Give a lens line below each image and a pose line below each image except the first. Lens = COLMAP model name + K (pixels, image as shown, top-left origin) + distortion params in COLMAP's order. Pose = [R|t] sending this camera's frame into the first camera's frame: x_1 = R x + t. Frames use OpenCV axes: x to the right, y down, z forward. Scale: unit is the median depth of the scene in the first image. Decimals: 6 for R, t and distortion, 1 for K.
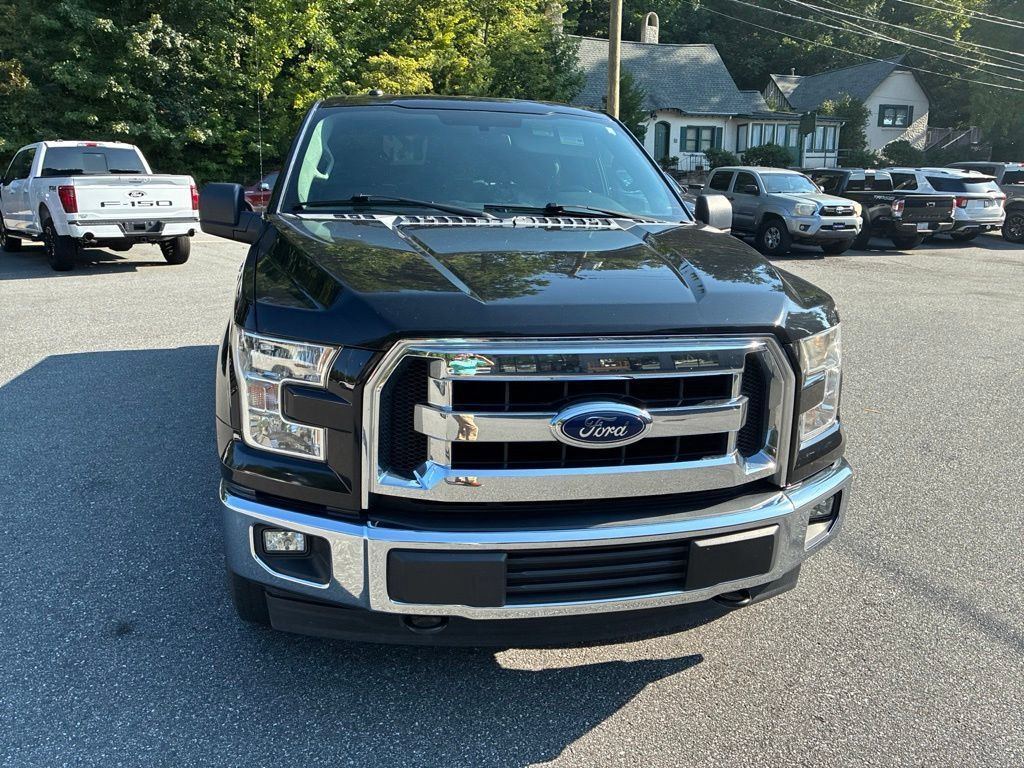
lens RADIAL K [[773.7, 0, 504.9], [0, 773.7, 393.2], [0, 0, 1]] dist [0.064208, -0.093314]
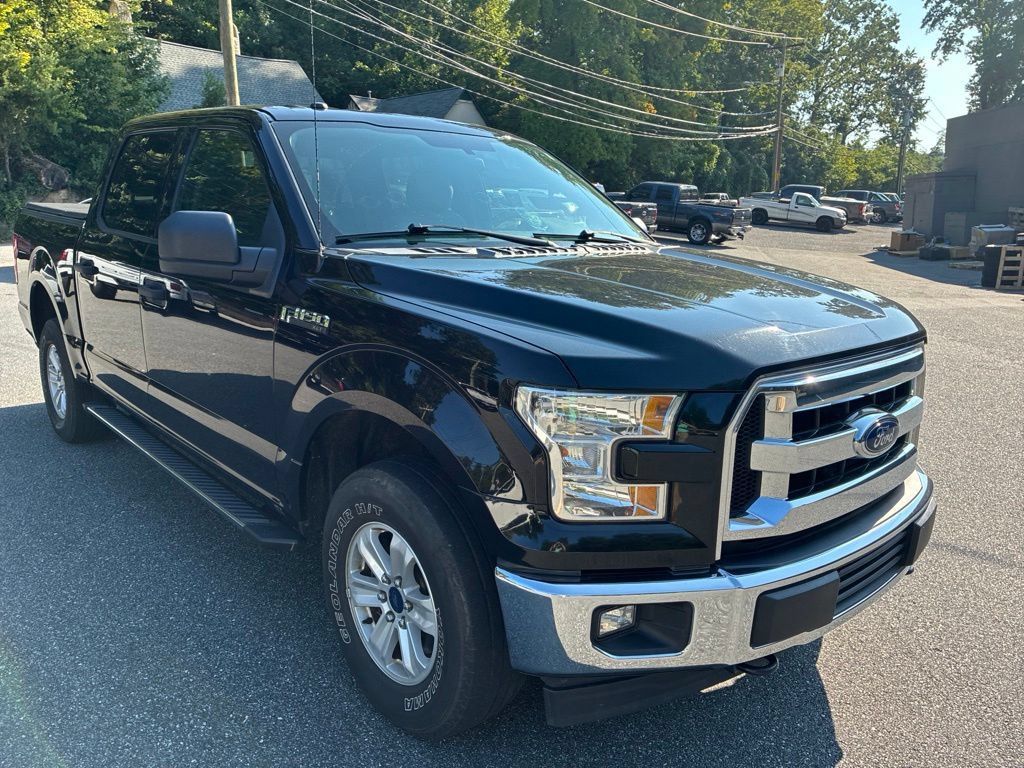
lens RADIAL K [[773.7, 0, 515.7], [0, 773.7, 380.7], [0, 0, 1]] dist [0.064208, -0.093314]
pose [[0.857059, -0.116182, 0.501947, -0.066806], [0.131882, 0.991256, 0.004255, -0.008253], [-0.498052, 0.062551, 0.864888, 0.022995]]
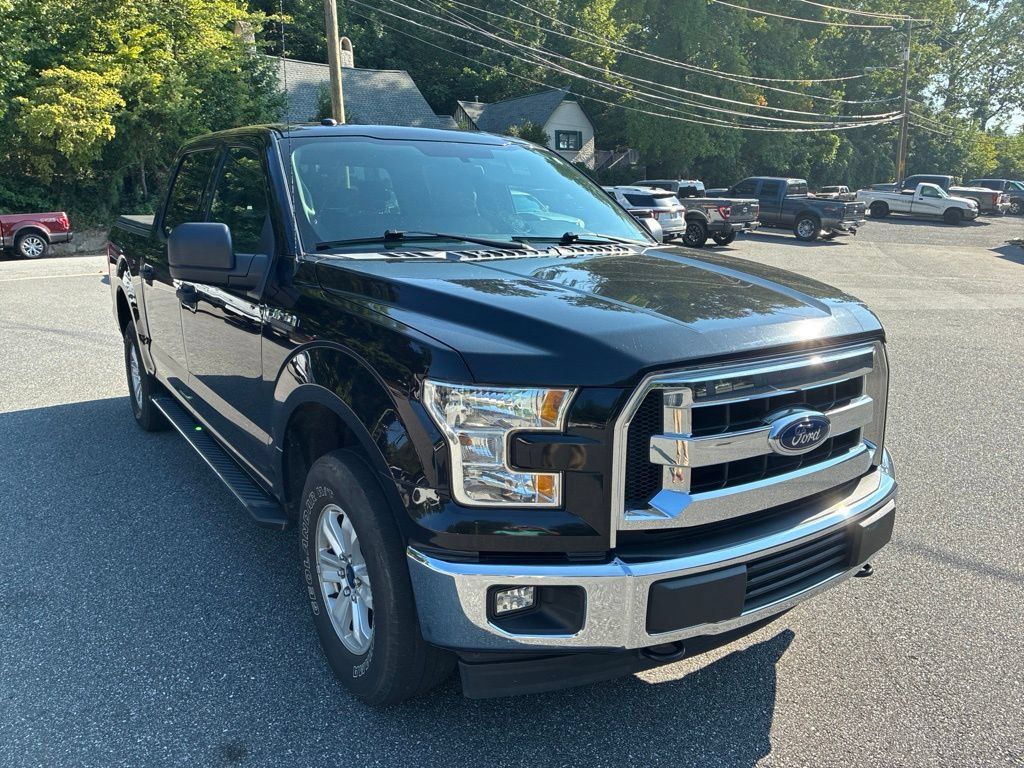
lens RADIAL K [[773.7, 0, 509.3], [0, 773.7, 382.6], [0, 0, 1]] dist [0.064208, -0.093314]
pose [[0.923568, -0.108549, 0.367748, -0.051145], [0.121779, 0.992474, -0.012887, -0.005061], [-0.363581, 0.056686, 0.929836, 0.009101]]
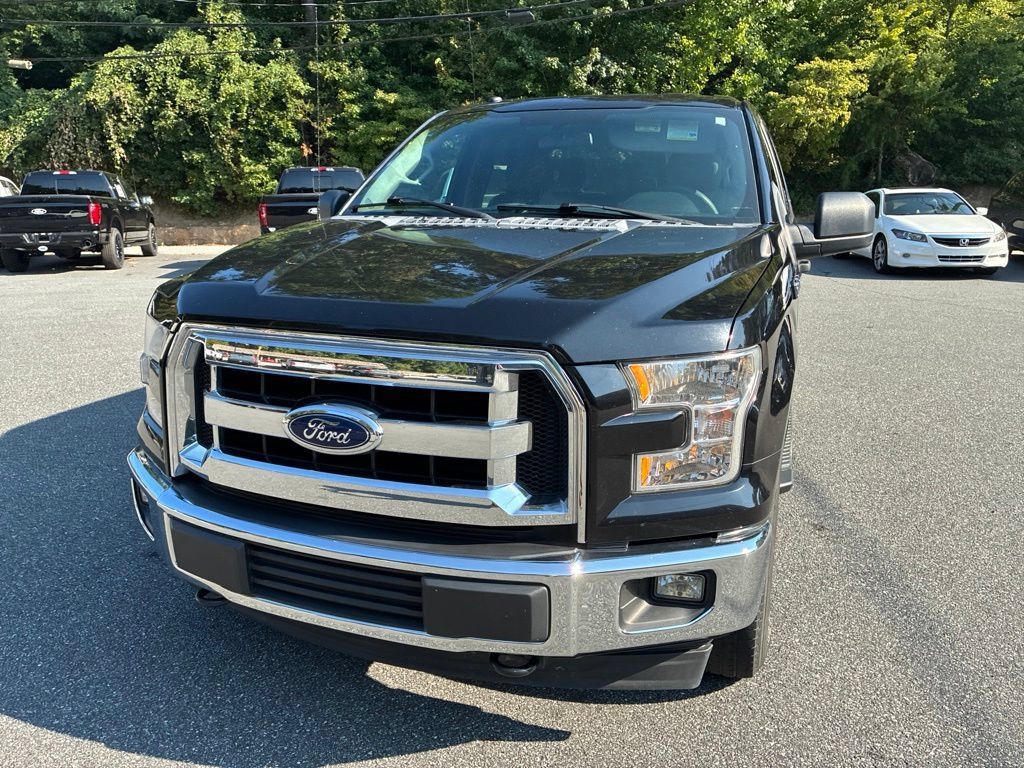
lens RADIAL K [[773.7, 0, 500.8], [0, 773.7, 384.4], [0, 0, 1]] dist [0.064208, -0.093314]
pose [[0.847239, 0.104909, -0.520749, 0.061094], [-0.120726, 0.992679, 0.003566, -0.003174], [0.517311, 0.059847, 0.853702, 0.023305]]
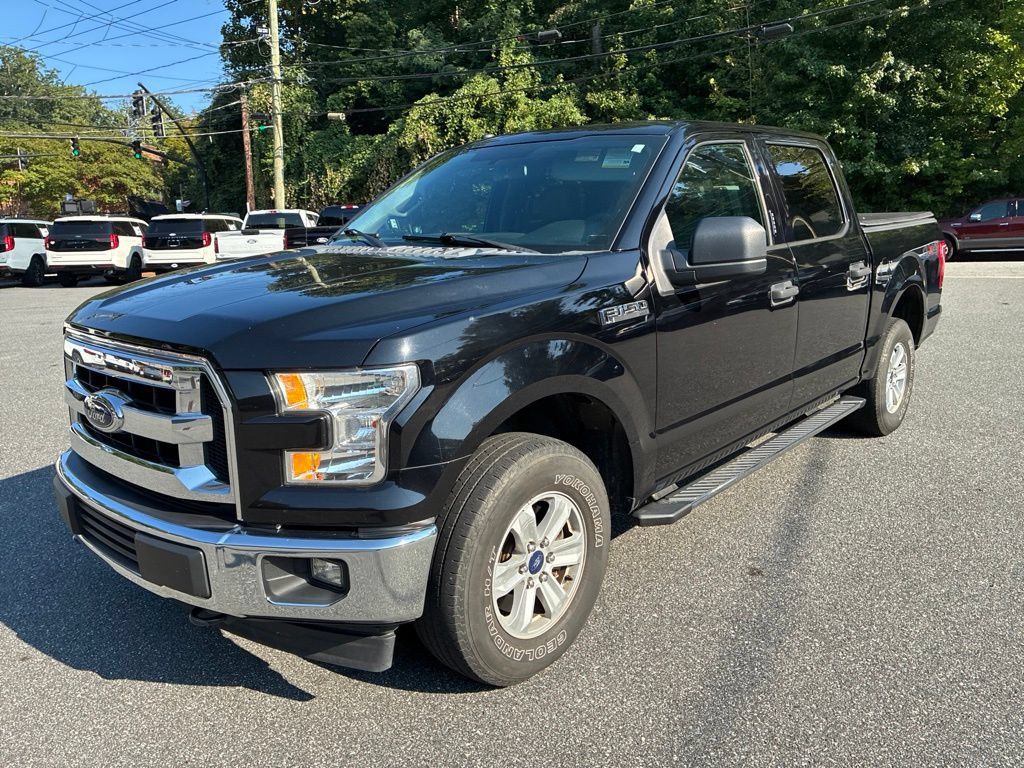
lens RADIAL K [[773.7, 0, 499.2], [0, 773.7, 378.4], [0, 0, 1]] dist [0.064208, -0.093314]
pose [[0.586534, 0.126592, -0.799970, 0.115032], [-0.176064, 0.984019, 0.026628, -0.012011], [0.790556, 0.125228, 0.599449, 0.058155]]
